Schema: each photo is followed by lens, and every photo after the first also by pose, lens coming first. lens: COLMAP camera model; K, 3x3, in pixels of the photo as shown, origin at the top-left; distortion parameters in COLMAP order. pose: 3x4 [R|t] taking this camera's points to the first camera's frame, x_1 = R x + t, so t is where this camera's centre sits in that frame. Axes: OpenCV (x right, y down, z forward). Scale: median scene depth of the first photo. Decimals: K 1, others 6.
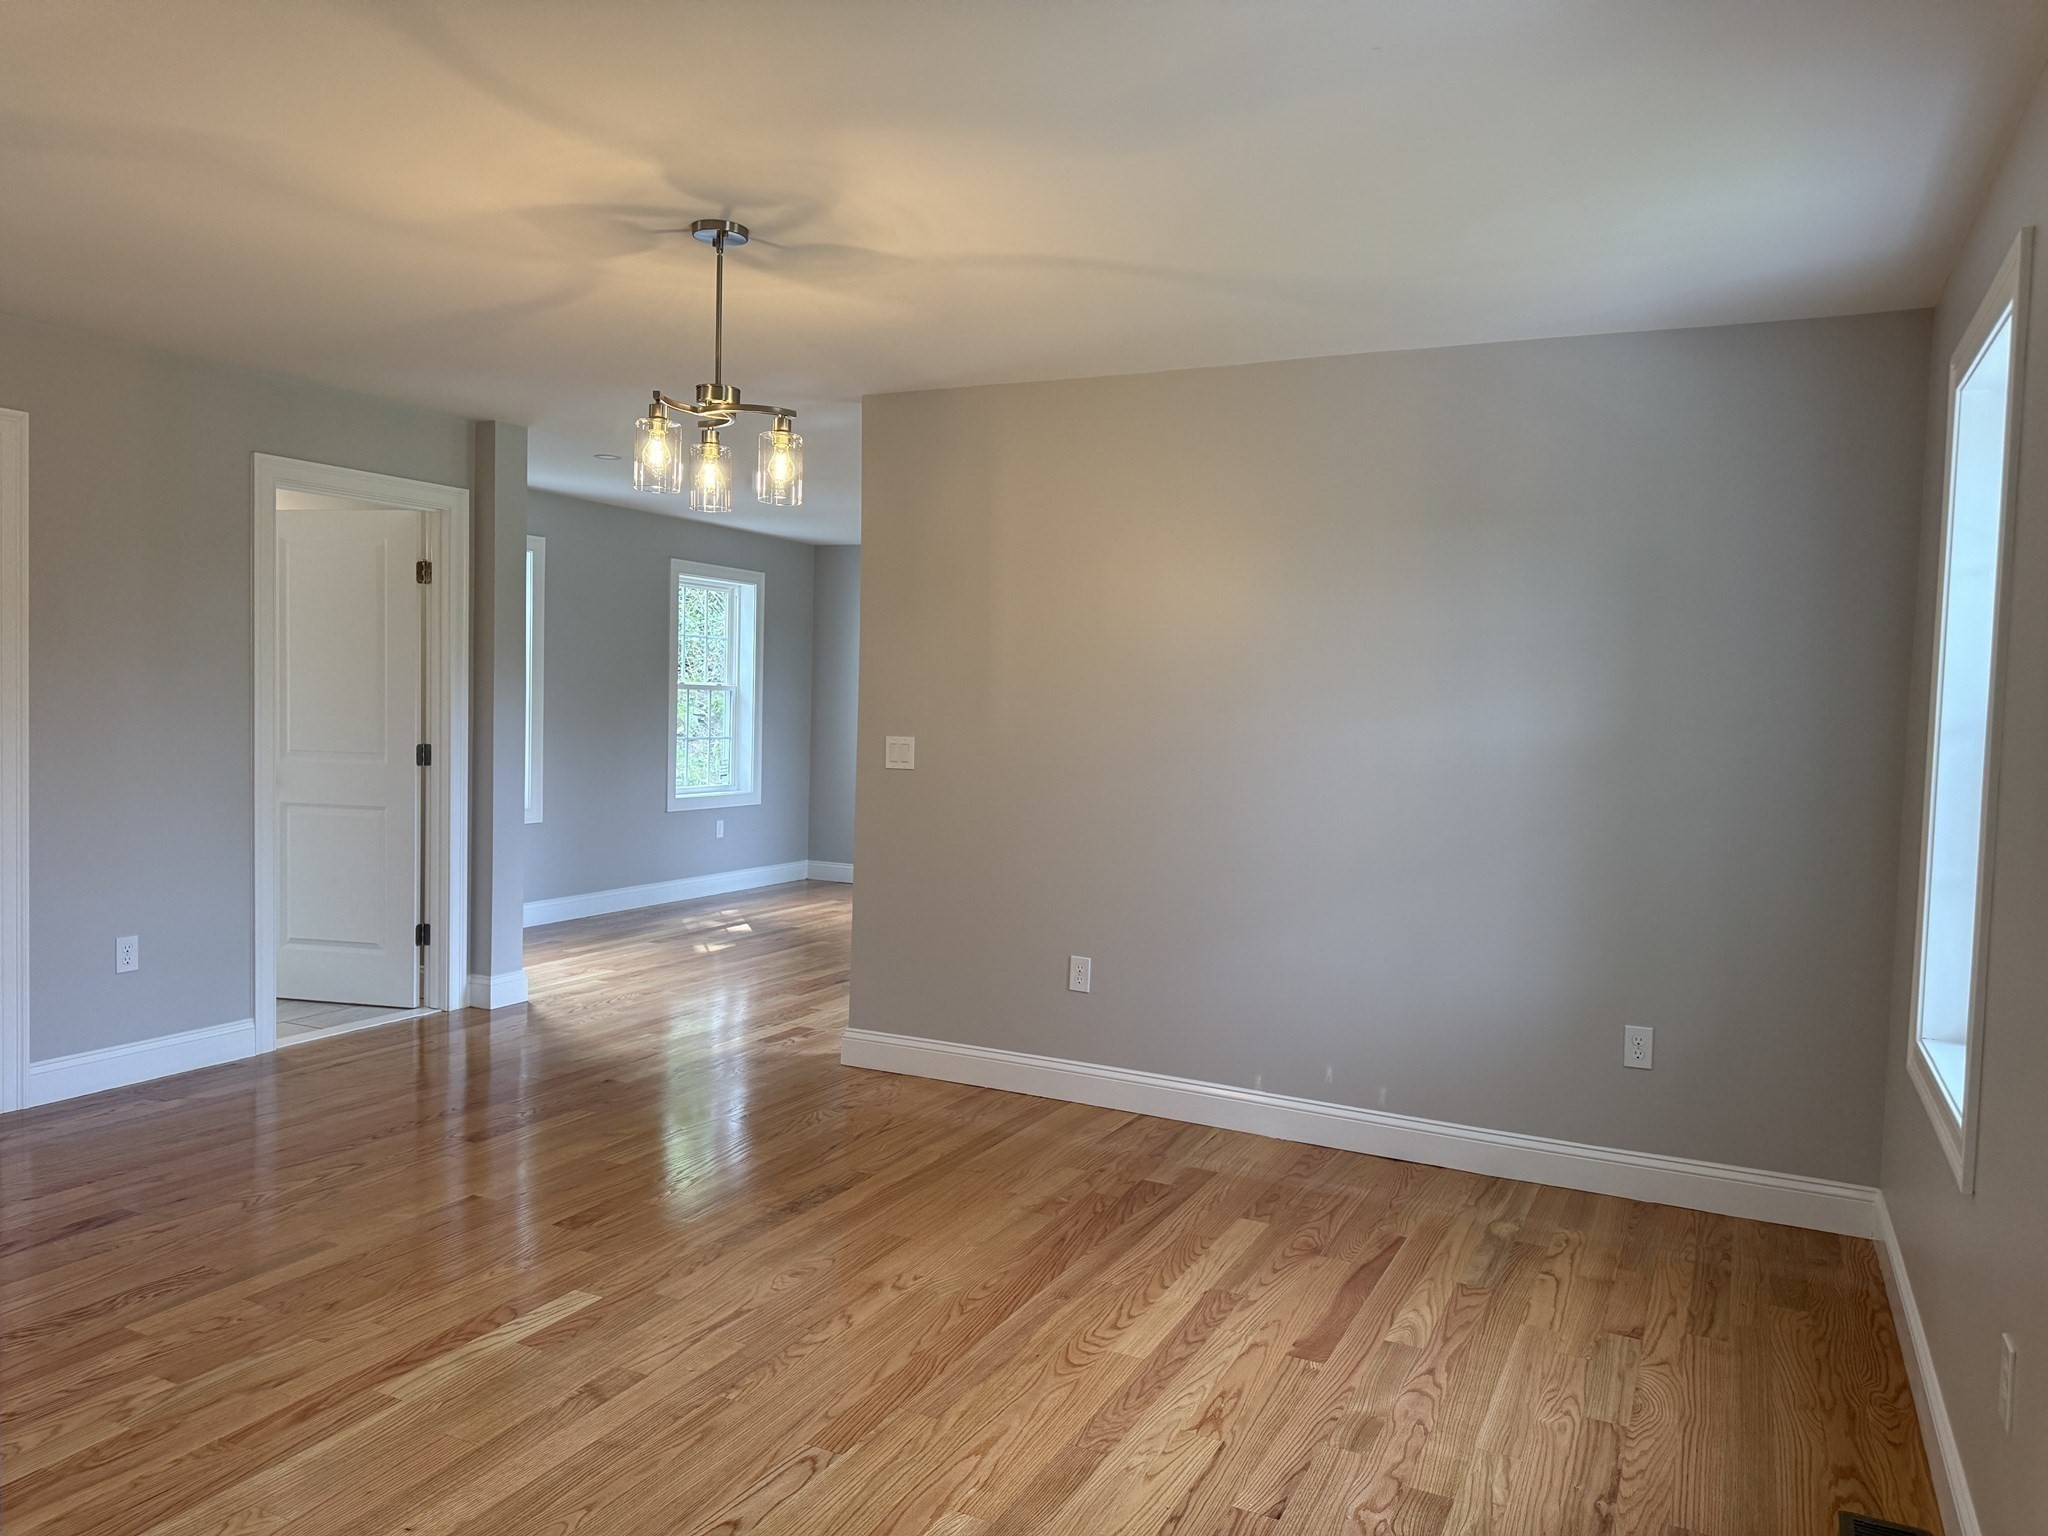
lens RADIAL K [[1439.7, 0, 1028.7], [0, 1439.7, 767.4], [0, 0, 1]] dist [0.008661, -0.001101]
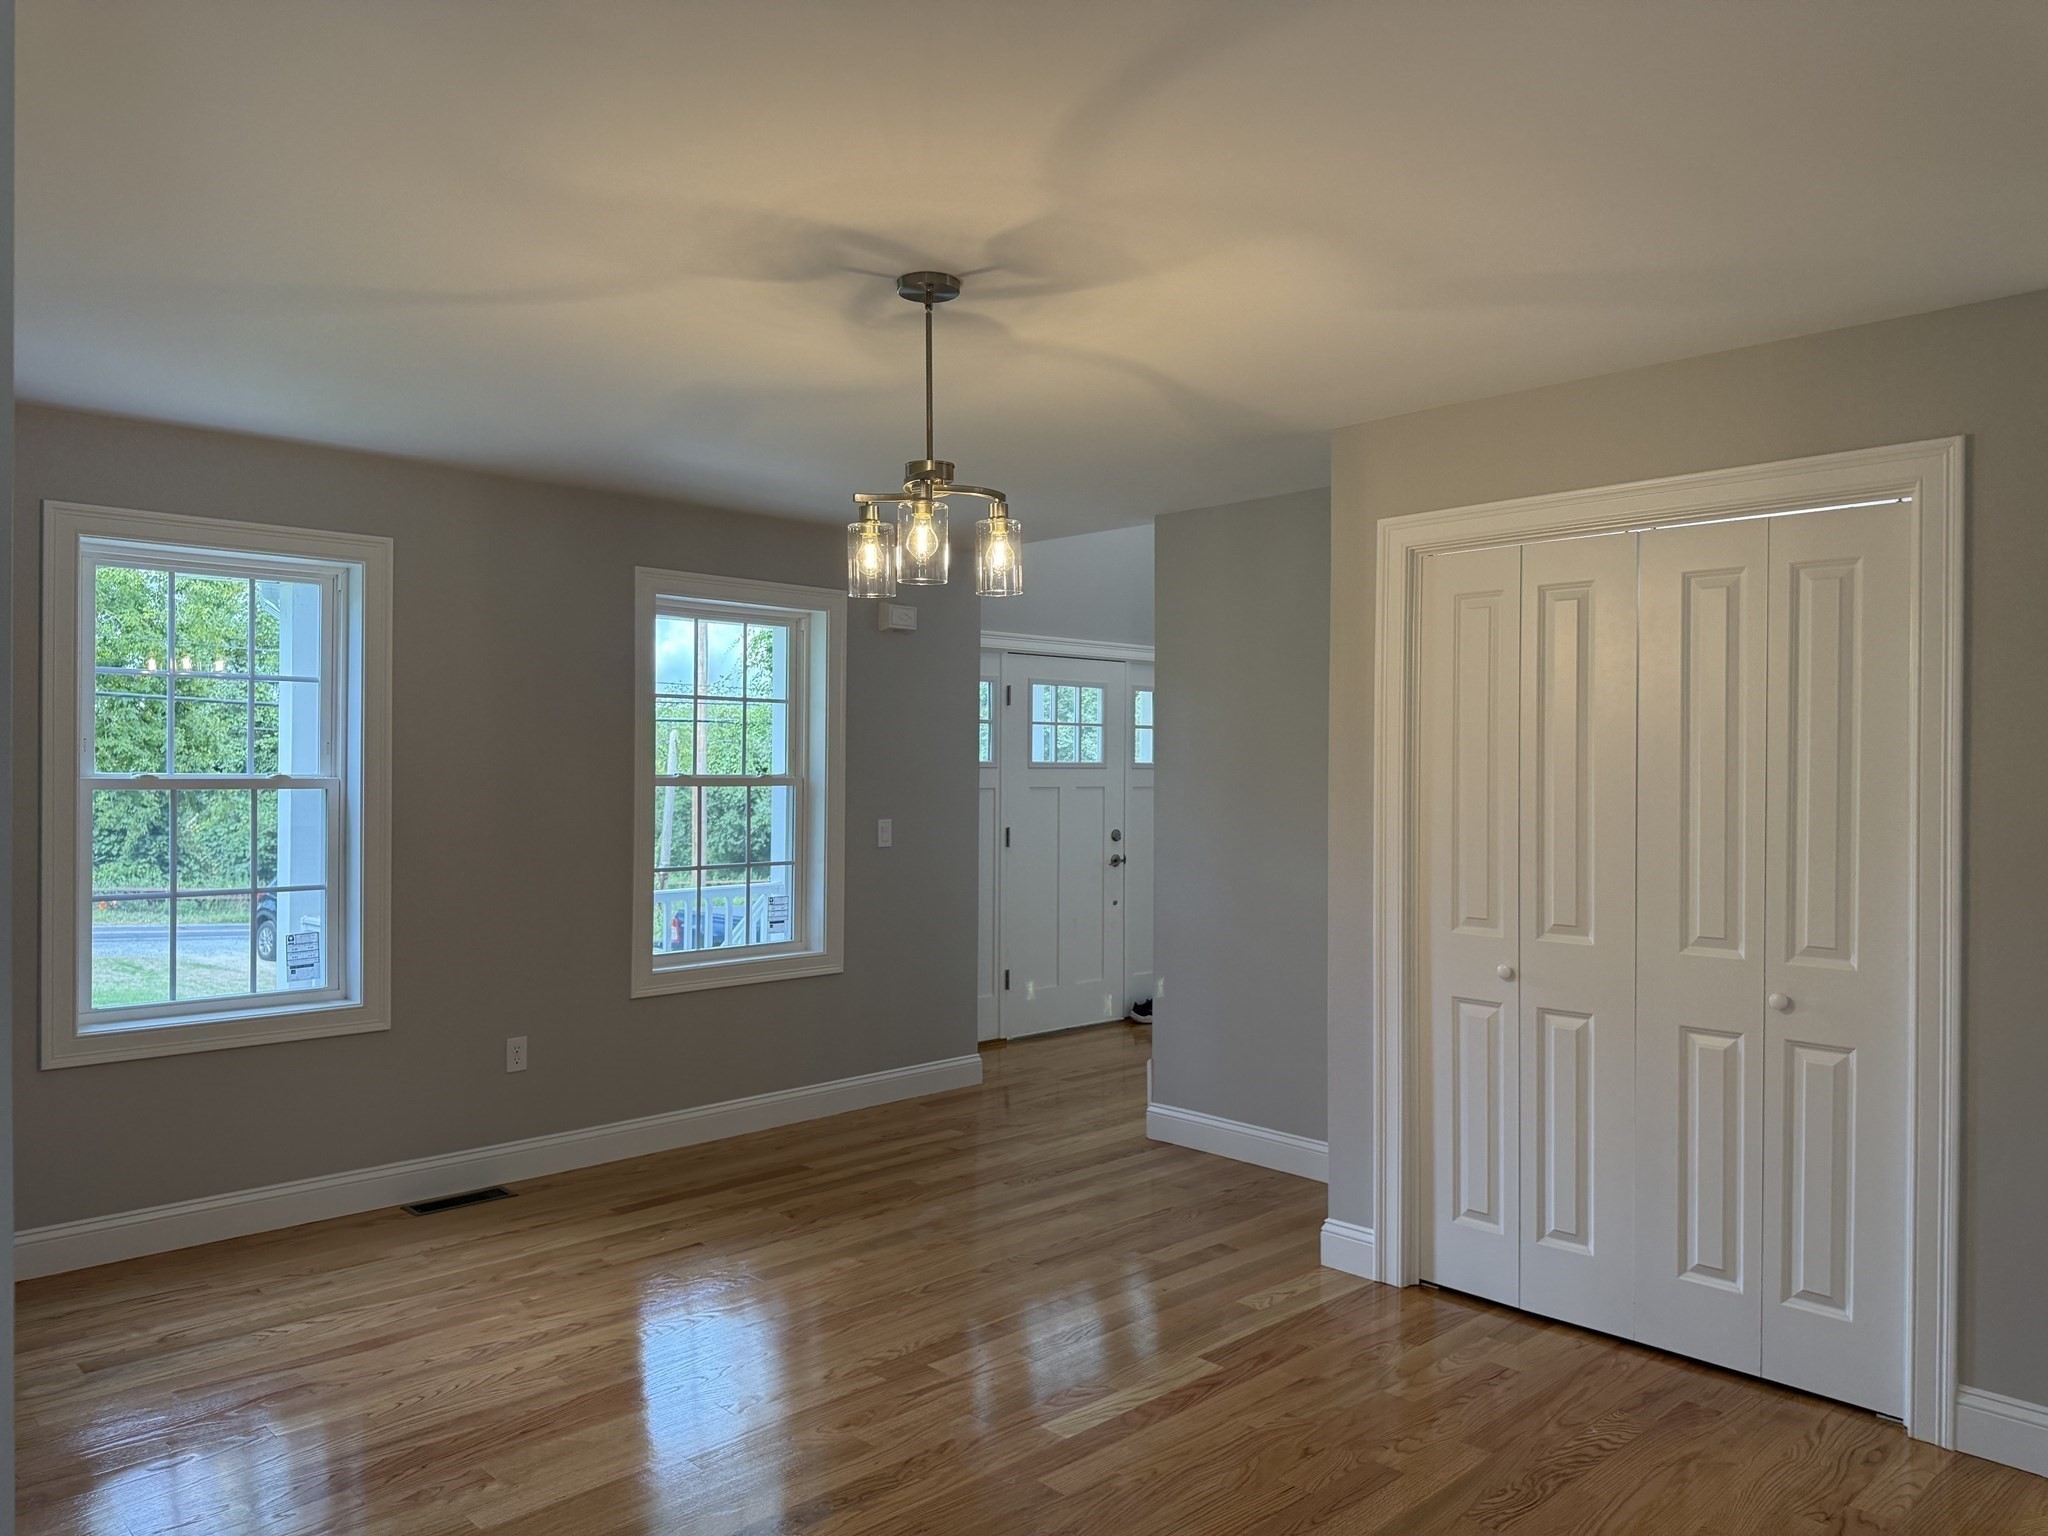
lens RADIAL K [[1439.7, 0, 1027.3], [0, 1439.7, 764.0], [0, 0, 1]] dist [0.008661, -0.001101]
pose [[-0.939986, -0.033890, 0.339525, -0.629719], [-0.013938, 0.998038, 0.061033, -0.147508], [-0.340927, 0.052638, -0.938615, 1.979612]]
